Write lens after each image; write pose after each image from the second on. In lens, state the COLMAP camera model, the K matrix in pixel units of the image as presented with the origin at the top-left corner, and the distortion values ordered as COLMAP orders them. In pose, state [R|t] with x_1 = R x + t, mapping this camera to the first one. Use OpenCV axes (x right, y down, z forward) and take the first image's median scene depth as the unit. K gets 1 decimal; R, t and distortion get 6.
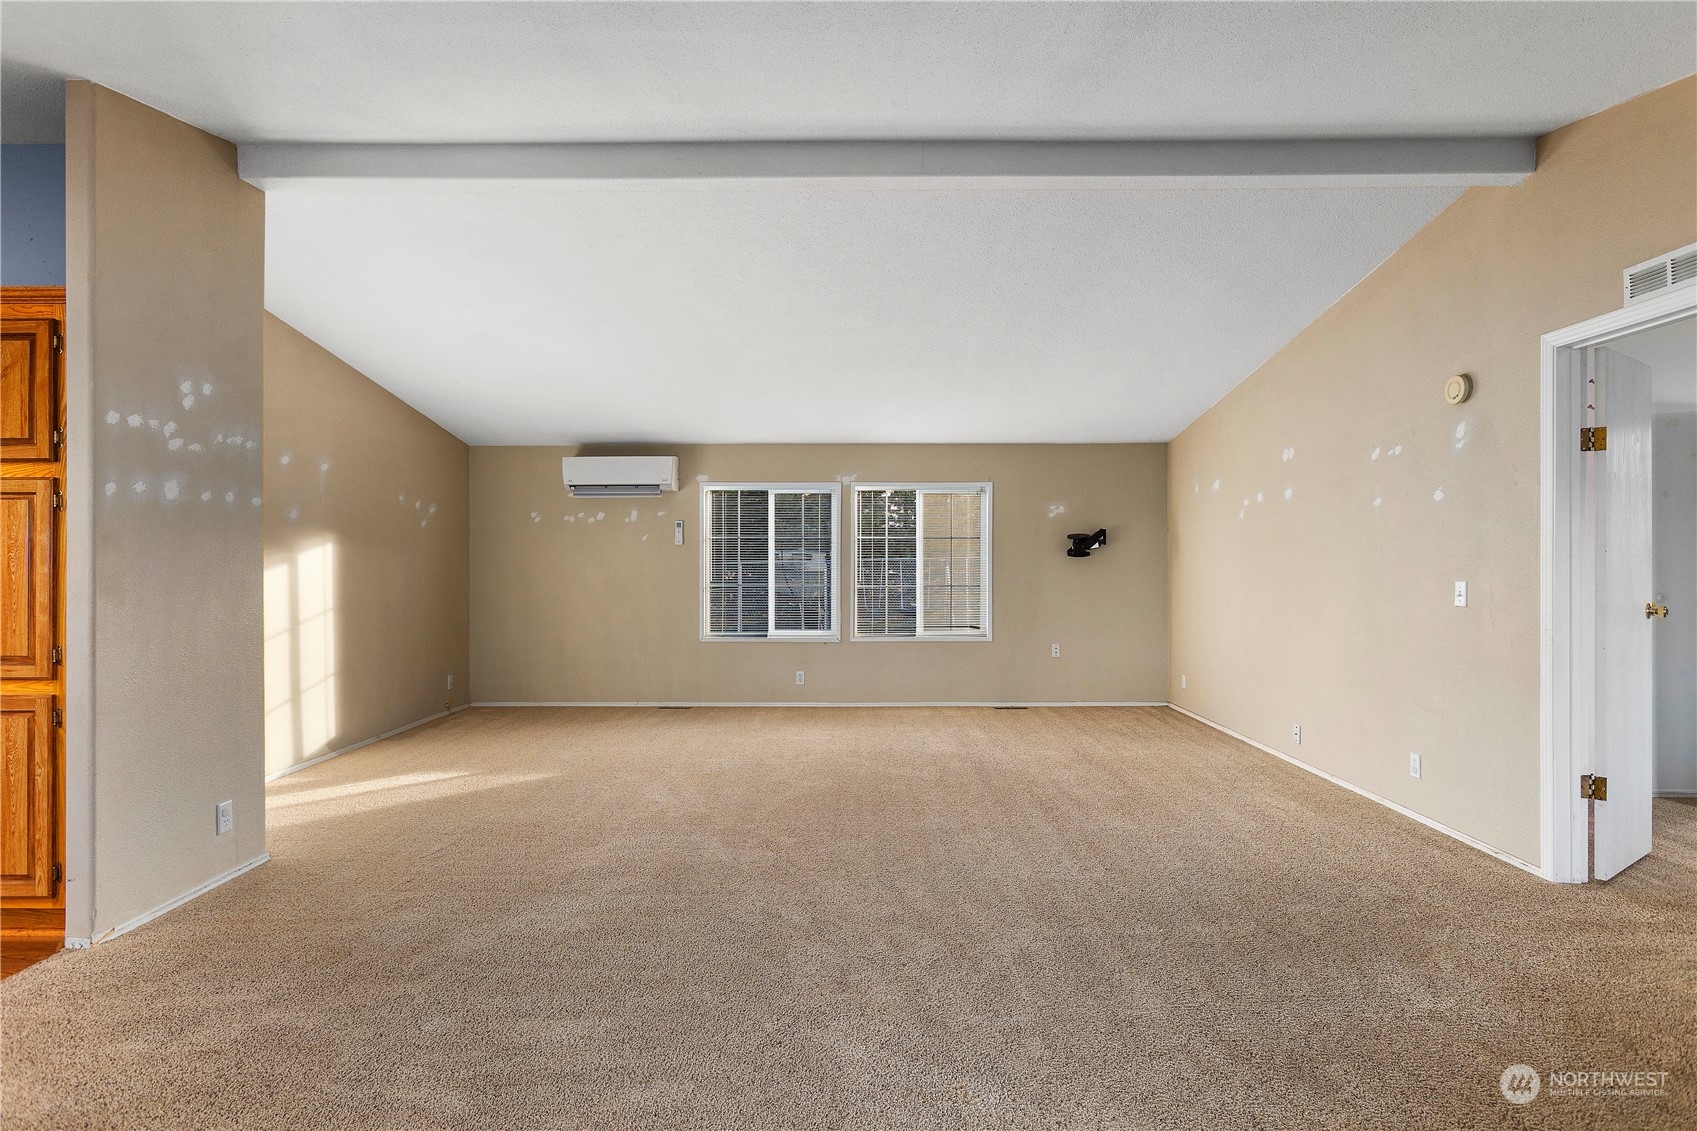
lens RADIAL K [[873.8, 0, 853.0], [0, 873.8, 563.1], [0, 0, 1]] dist [-0.009674, 0.007302]
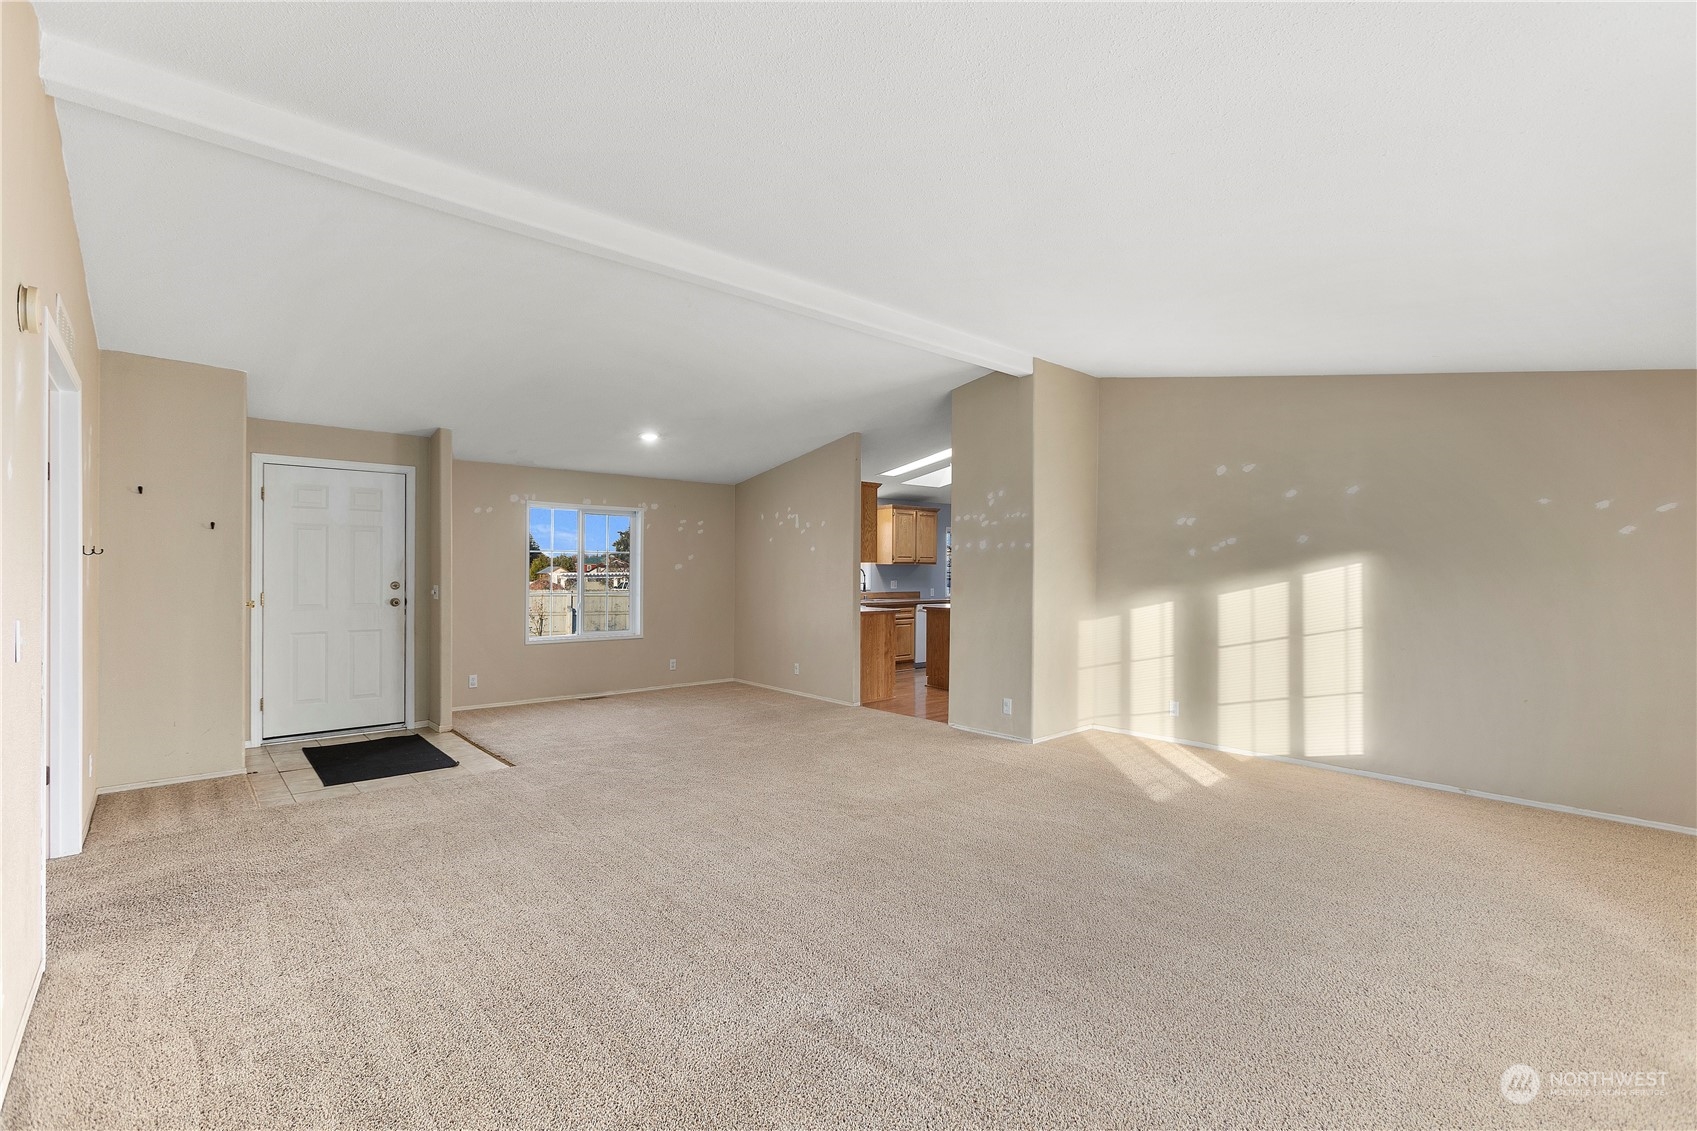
lens RADIAL K [[757.6, 0, 846.7], [0, 757.6, 568.8], [0, 0, 1]] dist [-0.008133, 0.004342]
pose [[-0.745043, -0.006068, -0.666989, 0.688263], [-0.009834, 0.999950, 0.001887, -0.020989], [0.666944, 0.007965, -0.745065, 1.998873]]
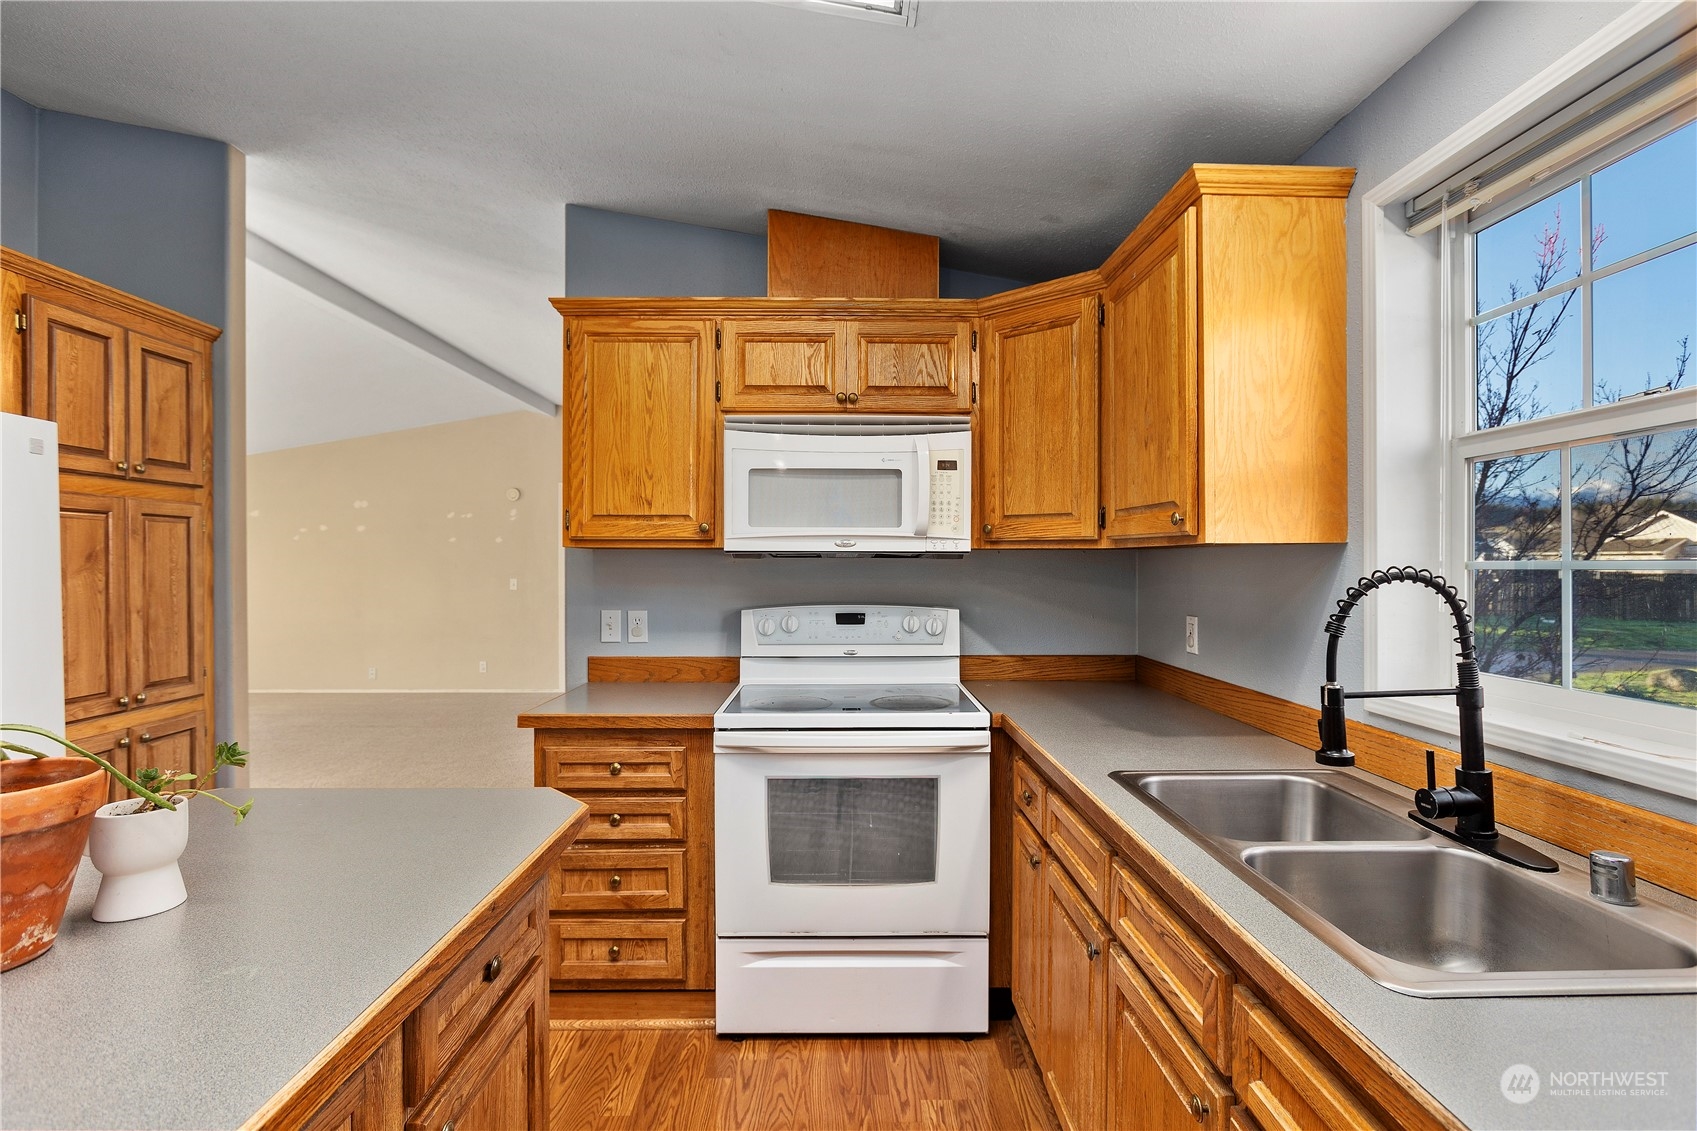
lens RADIAL K [[799.4, 0, 846.6], [0, 799.4, 565.0], [0, 0, 1]] dist [-0.012323, 0.006452]
pose [[-0.020043, -0.001571, 0.999798, -1.552018], [-0.000251, 0.999999, 0.001566, -0.021075], [-0.999799, -0.000220, -0.020043, 0.197962]]
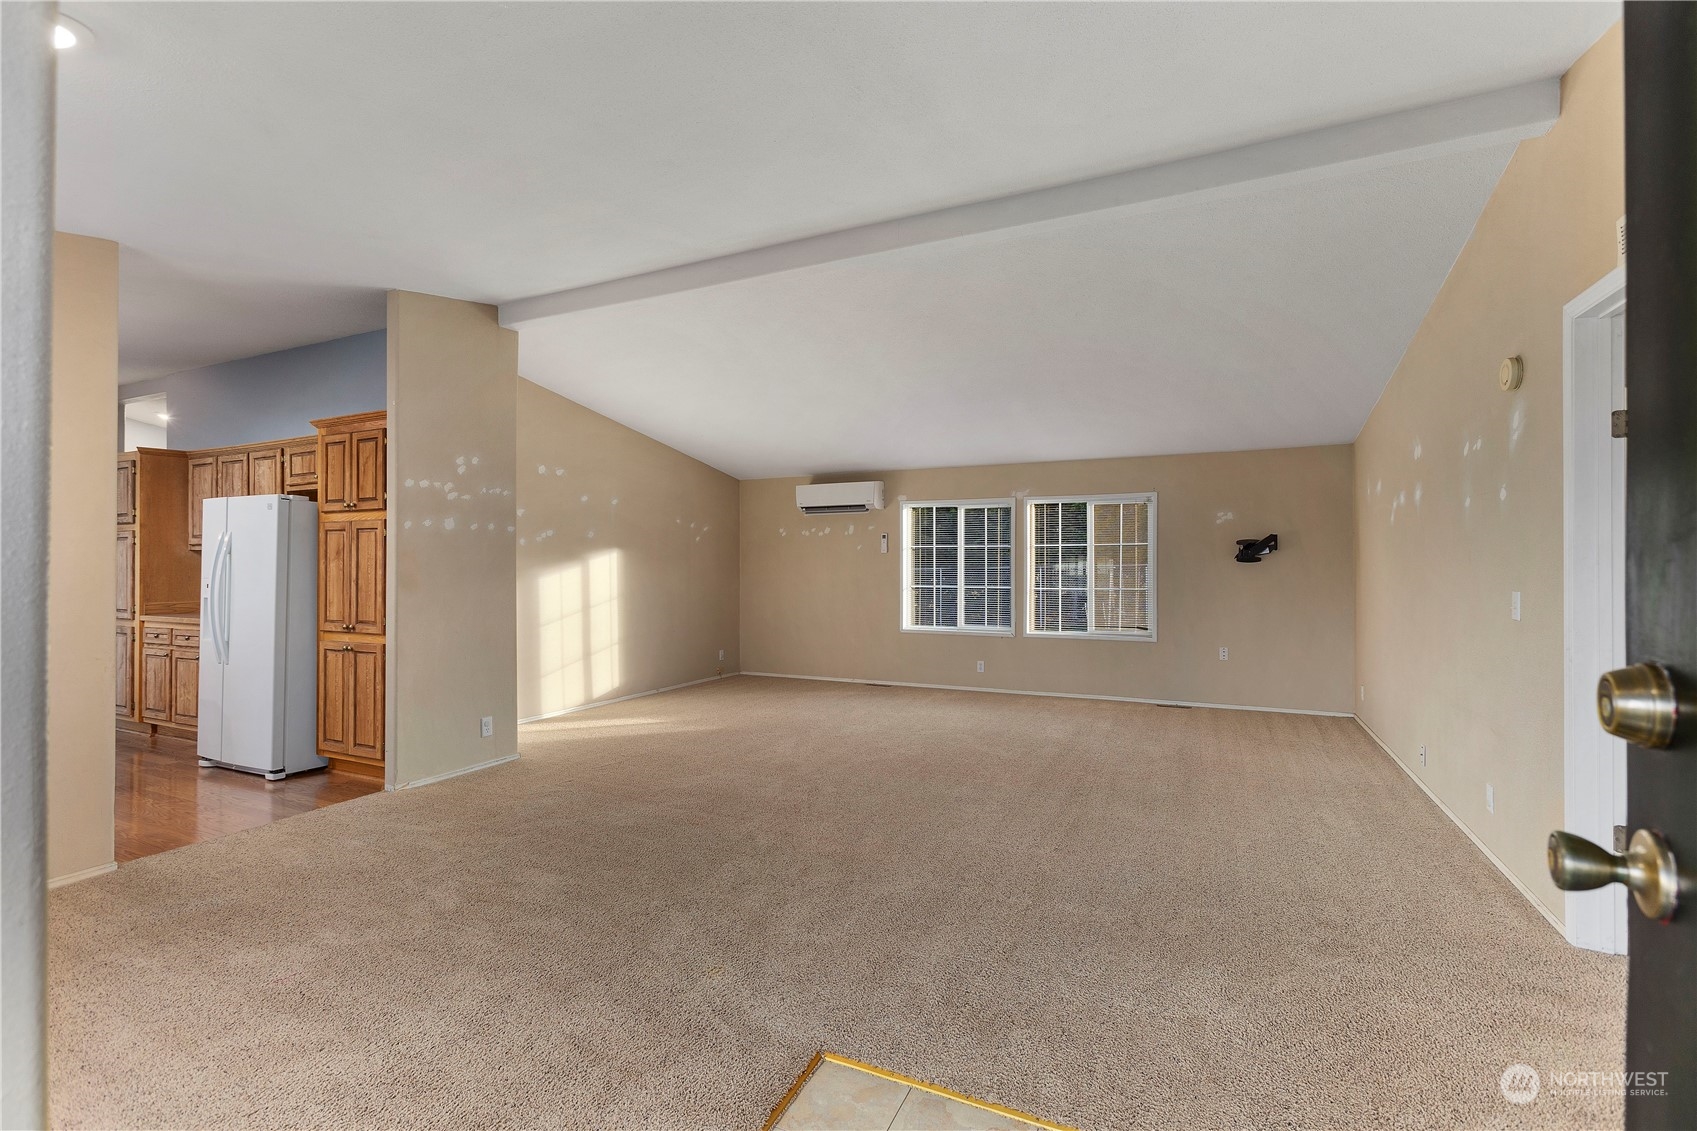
lens RADIAL K [[757.6, 0, 843.7], [0, 757.6, 561.5], [0, 0, 1]] dist [-0.008133, 0.004342]
pose [[0.903419, -0.001558, -0.428756, 0.458722], [-0.001383, 0.999978, -0.006546, -0.003711], [0.428757, 0.006507, 0.903397, 0.024514]]
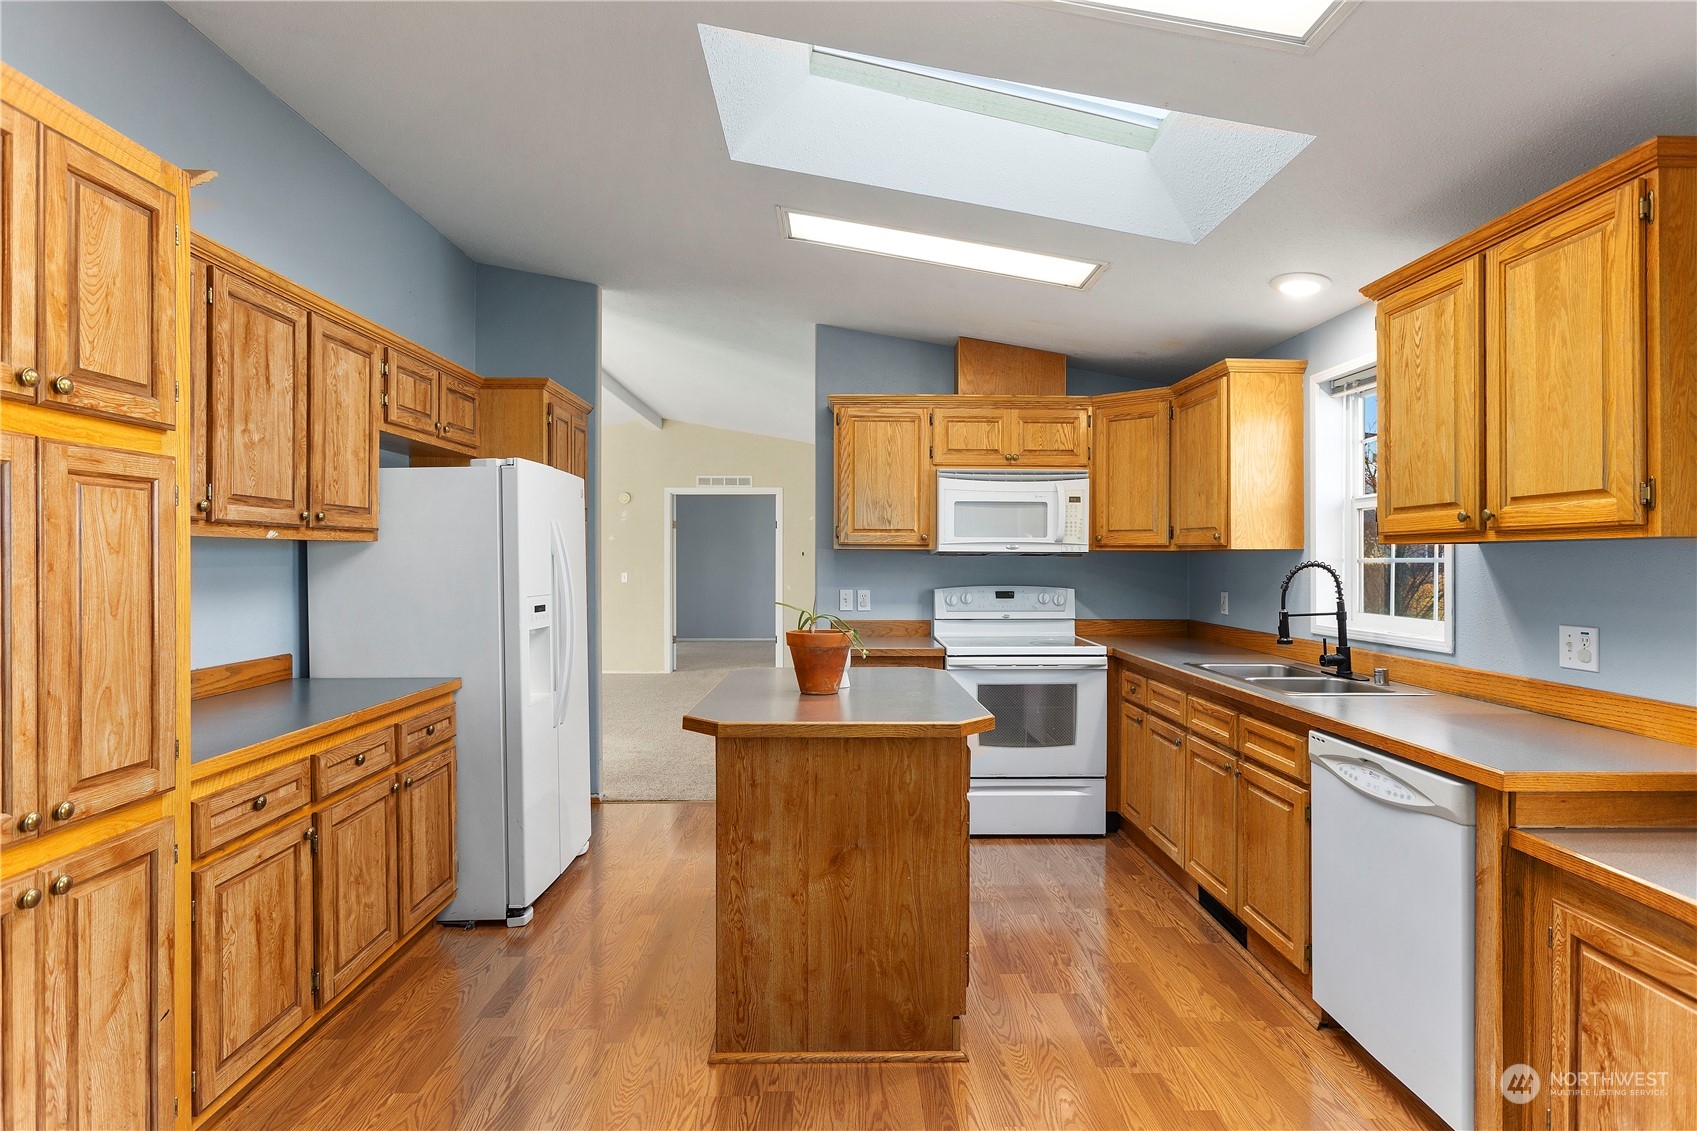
lens RADIAL K [[873.8, 0, 847.3], [0, 873.8, 563.2], [0, 0, 1]] dist [-0.009674, 0.007302]
pose [[-0.022302, -0.003576, 0.999745, -2.099849], [-0.001461, 0.999993, 0.003544, -0.020027], [-0.999750, -0.001382, -0.022307, 0.450317]]
